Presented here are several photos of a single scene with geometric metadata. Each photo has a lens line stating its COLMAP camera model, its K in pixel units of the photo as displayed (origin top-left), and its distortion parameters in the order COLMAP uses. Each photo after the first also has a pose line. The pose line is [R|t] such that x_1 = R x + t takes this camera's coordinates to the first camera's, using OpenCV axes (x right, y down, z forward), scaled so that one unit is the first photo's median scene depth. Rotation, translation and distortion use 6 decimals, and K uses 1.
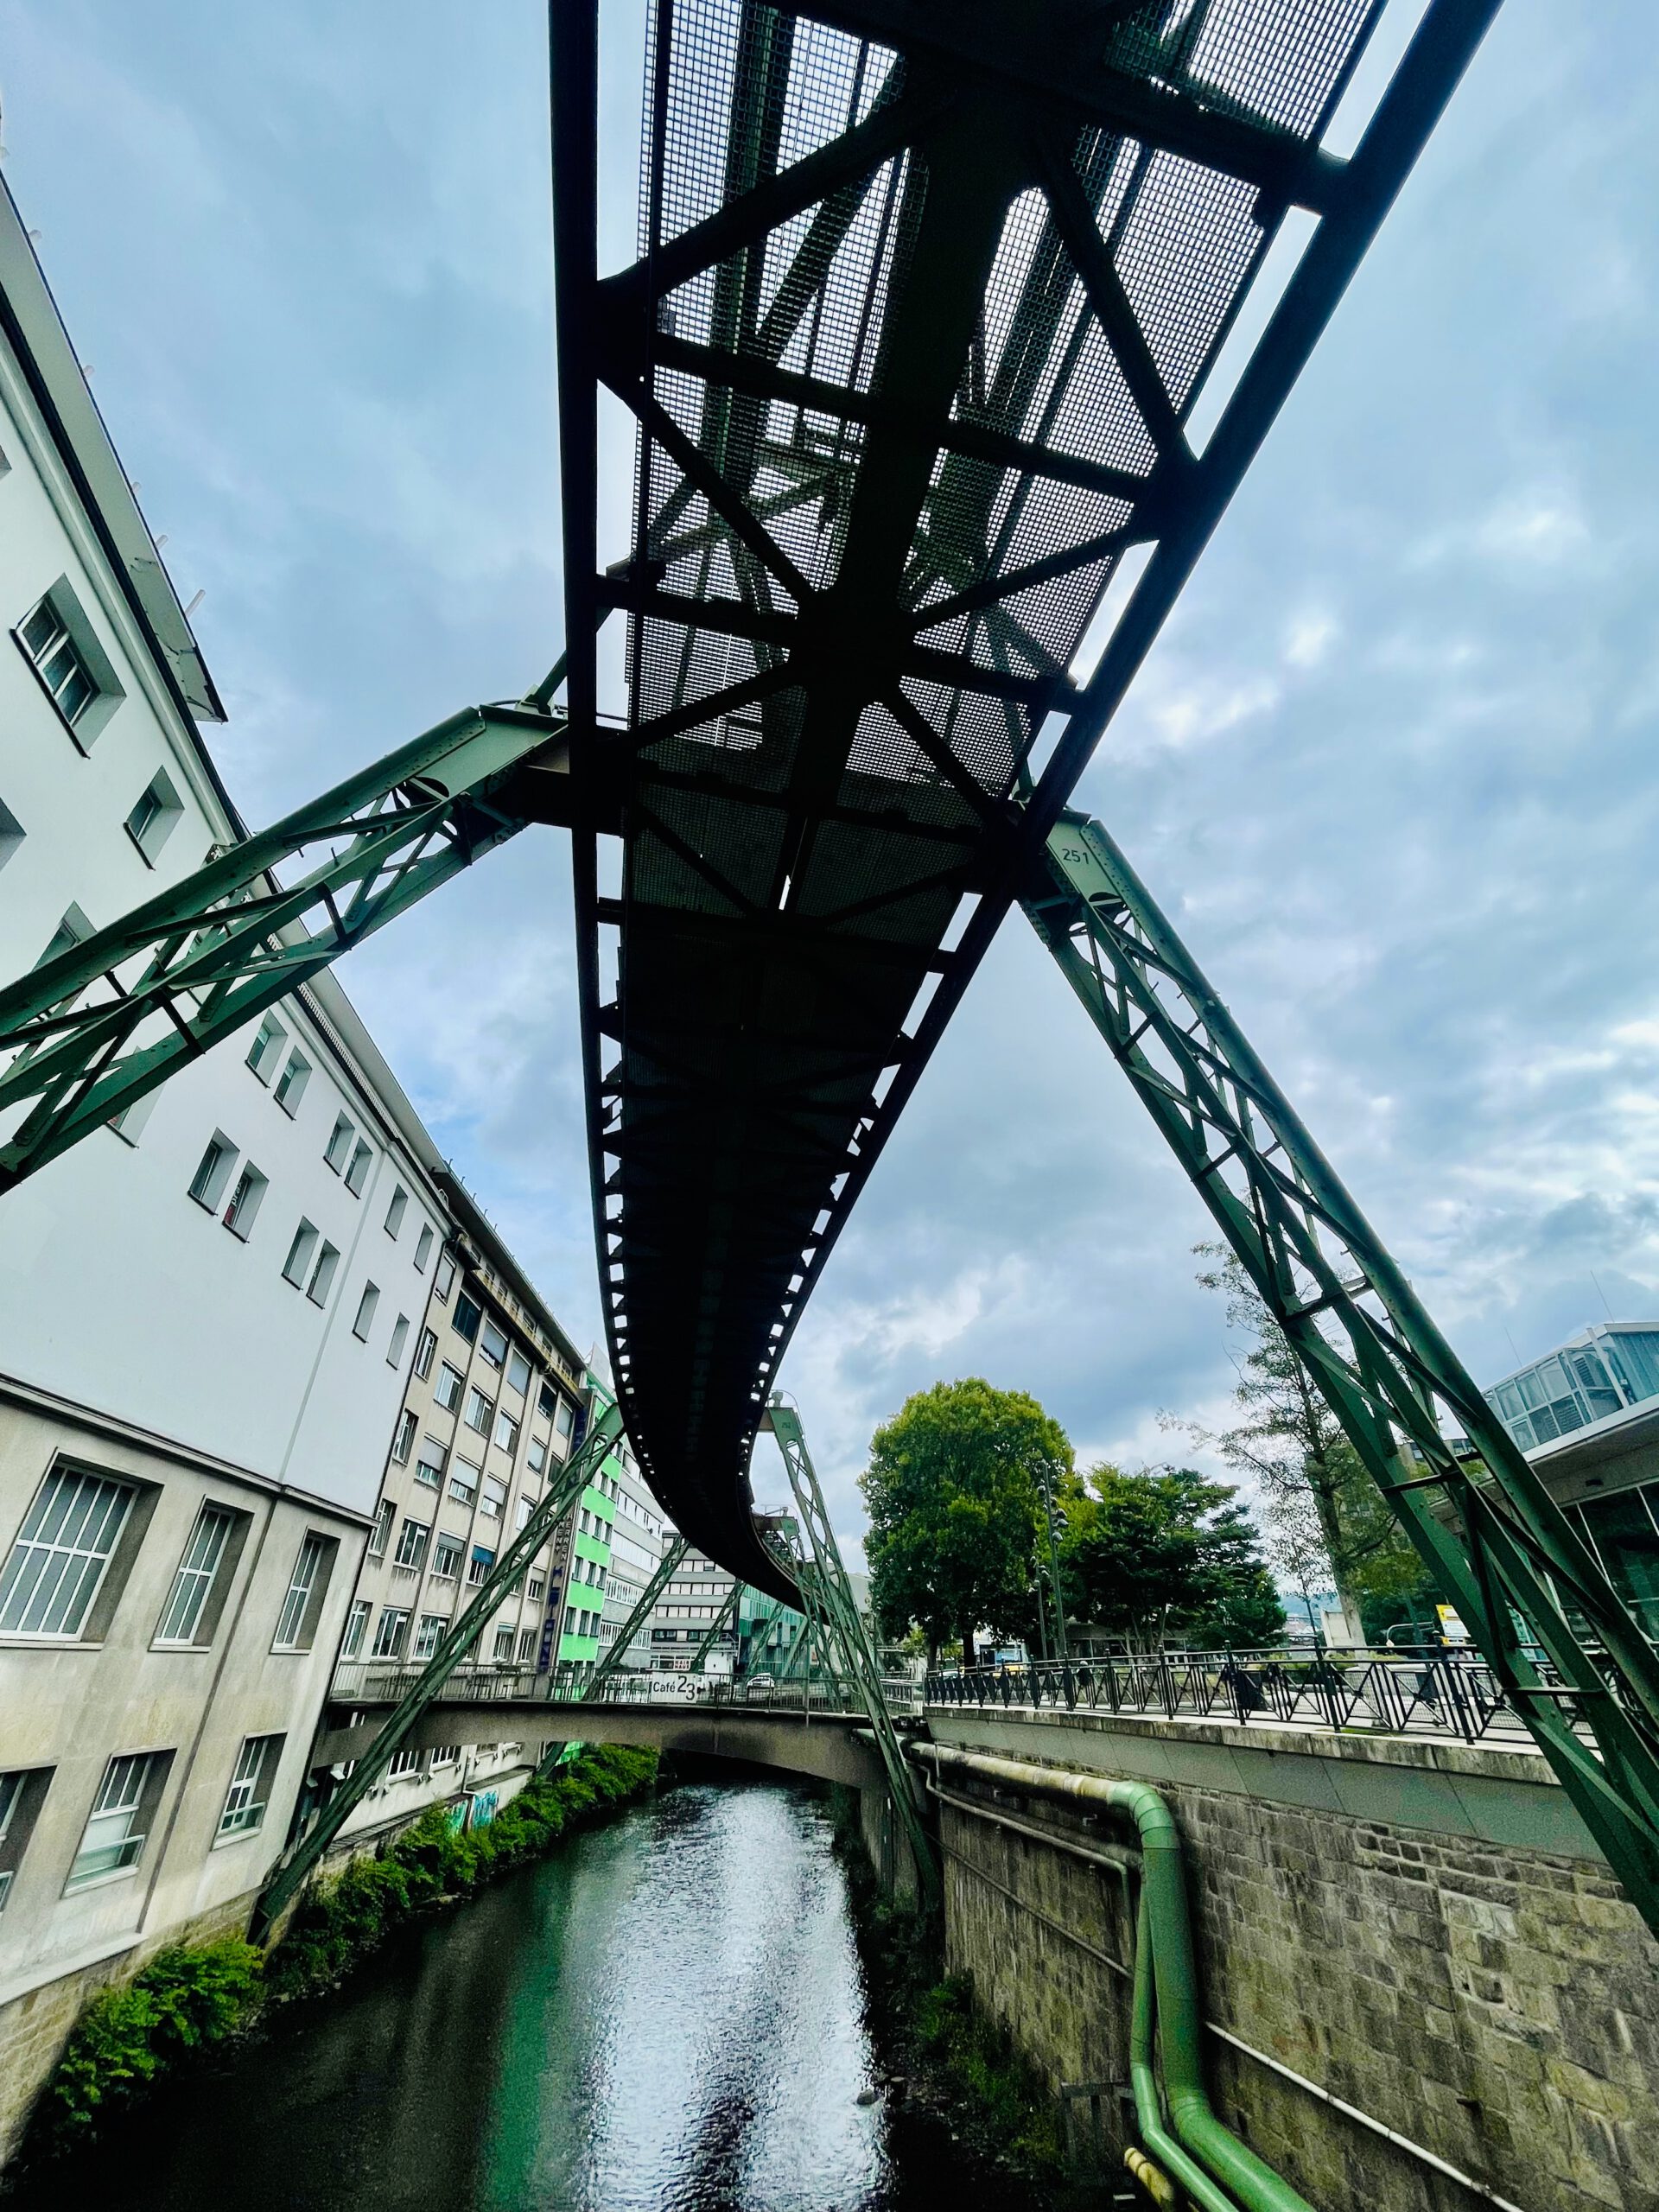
lens RADIAL K [[889.0, 0, 829.5], [0, 889.0, 1106.0], [0, 0, 1]] dist [0.000595, 0.000131]
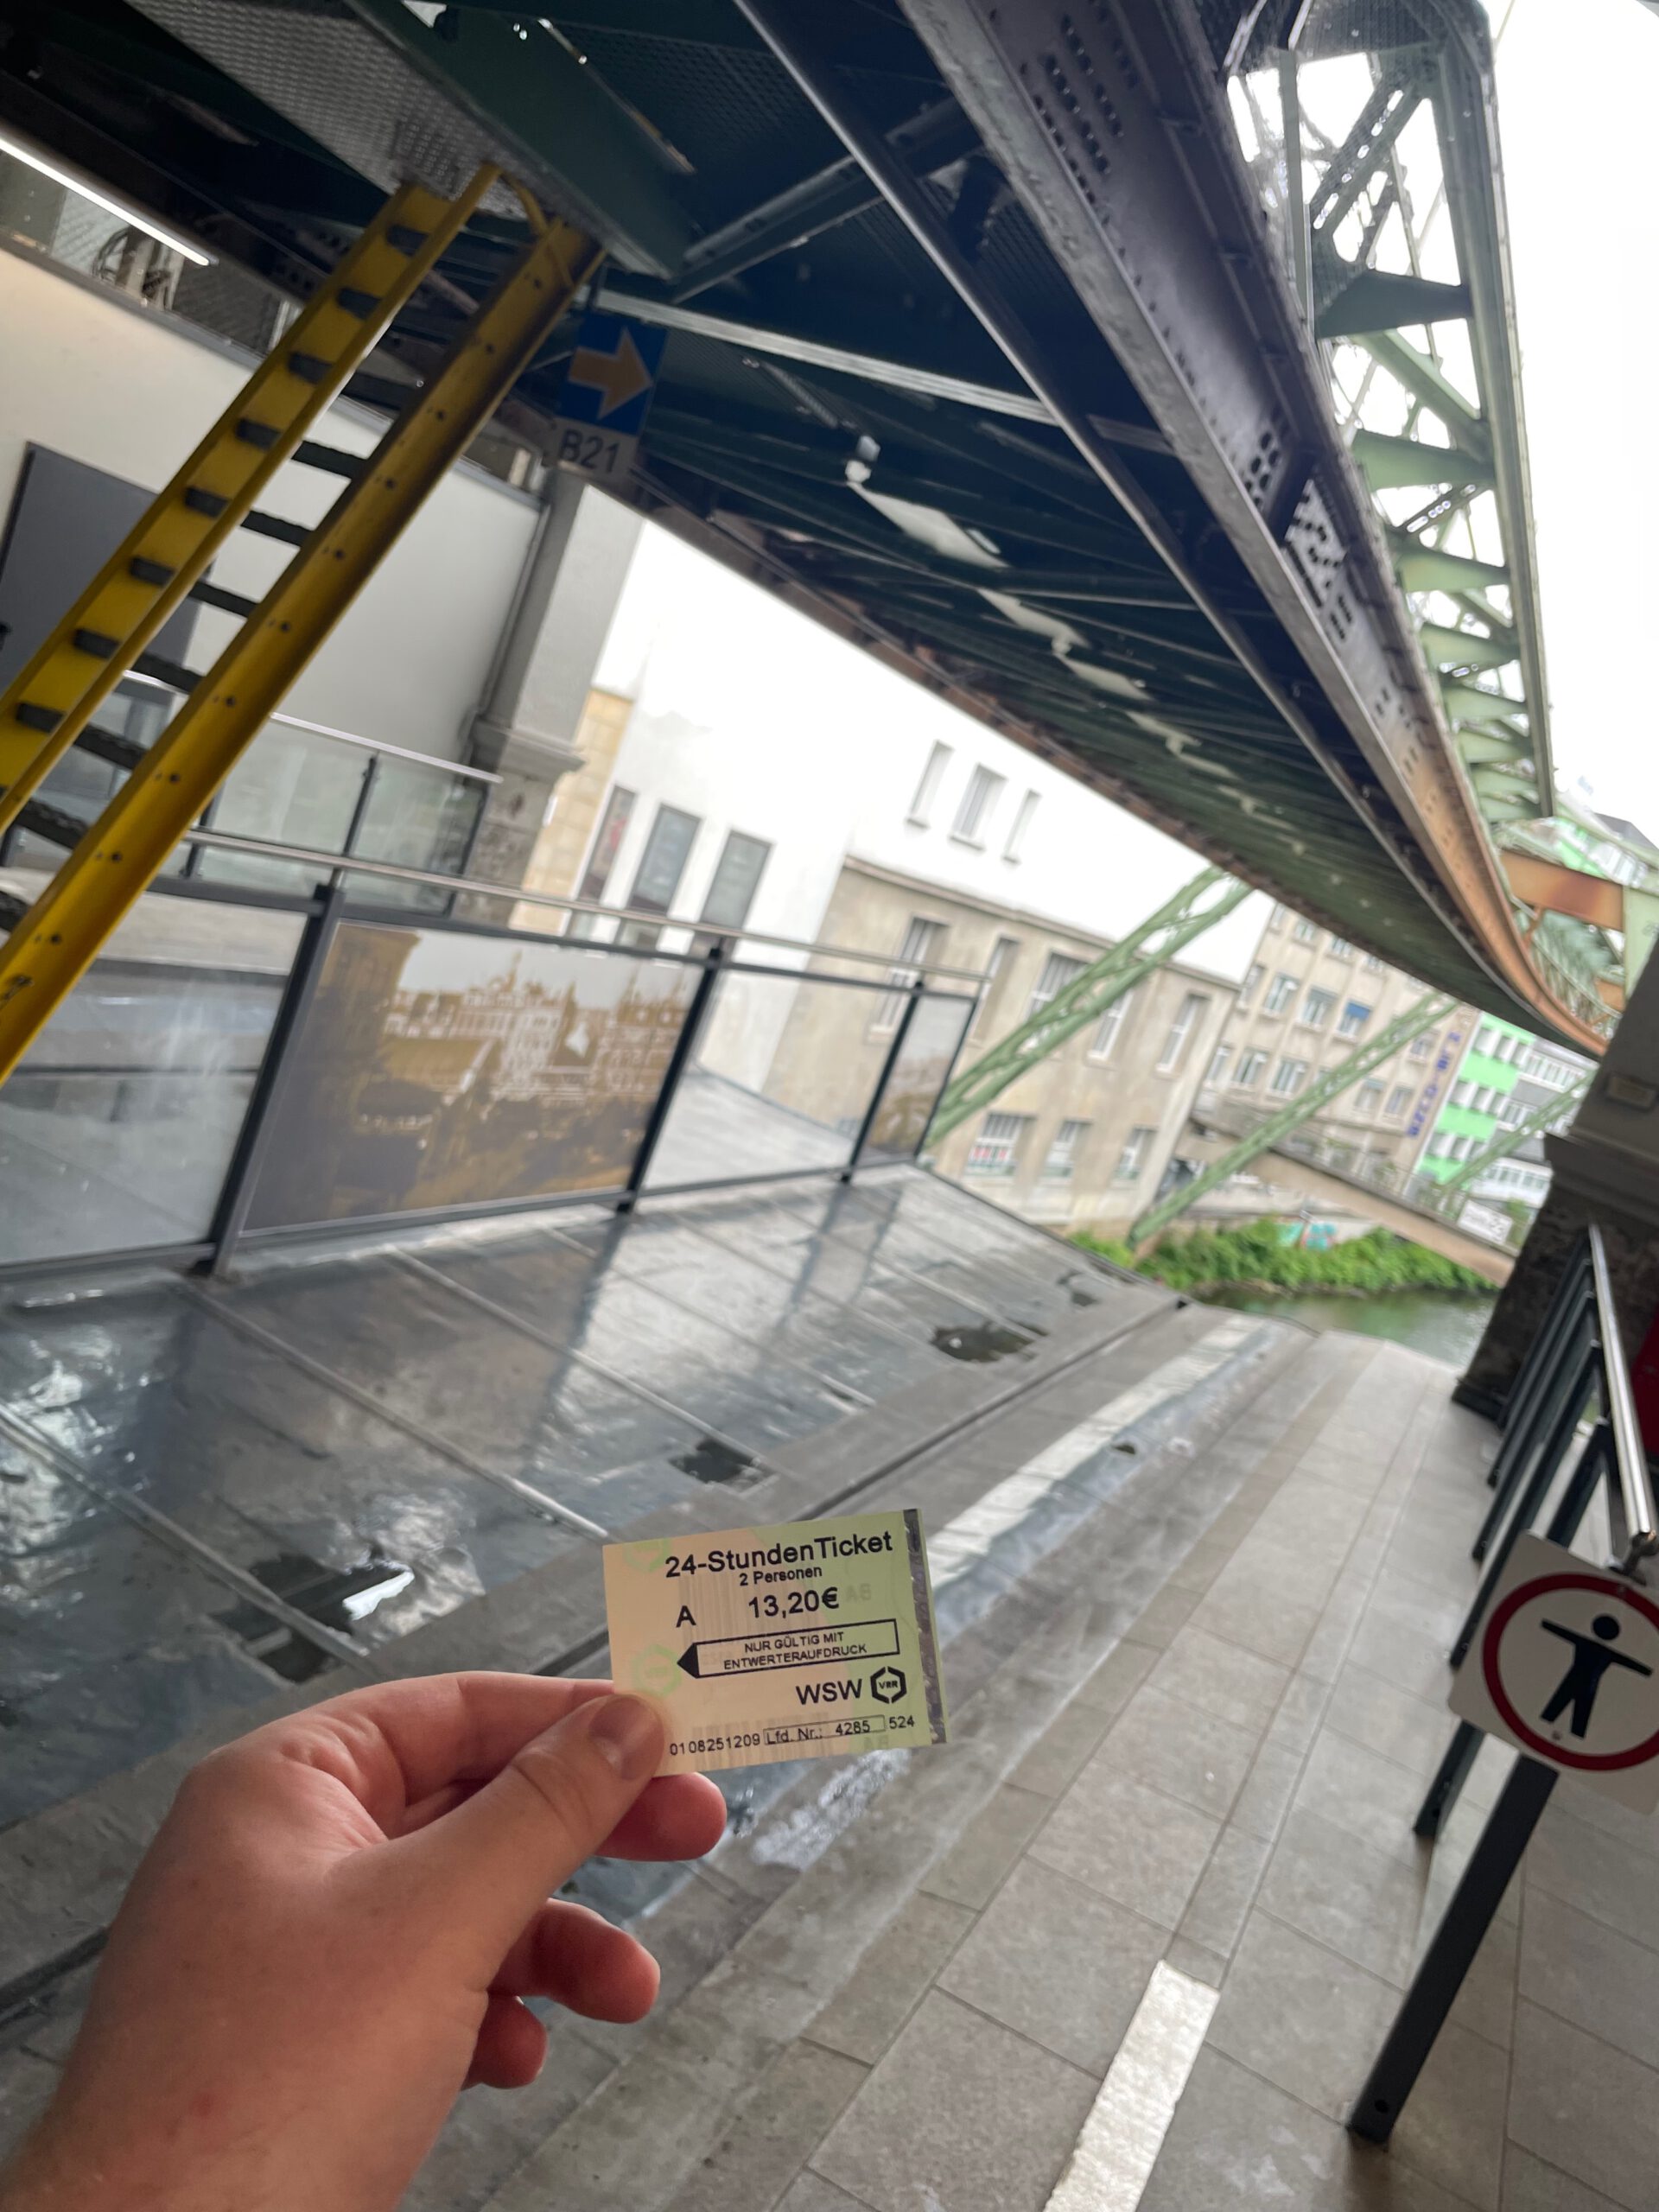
lens RADIAL K [[1702.4, 0, 829.5], [0, 1702.4, 1106.0], [0, 0, 1]] dist [-0.001852, -0.000439]
pose [[0.735449, 0.359697, -0.574223, 0.341461], [0.031901, 0.828142, 0.559611, -0.560606], [0.676829, -0.429883, 0.597581, -0.607235]]
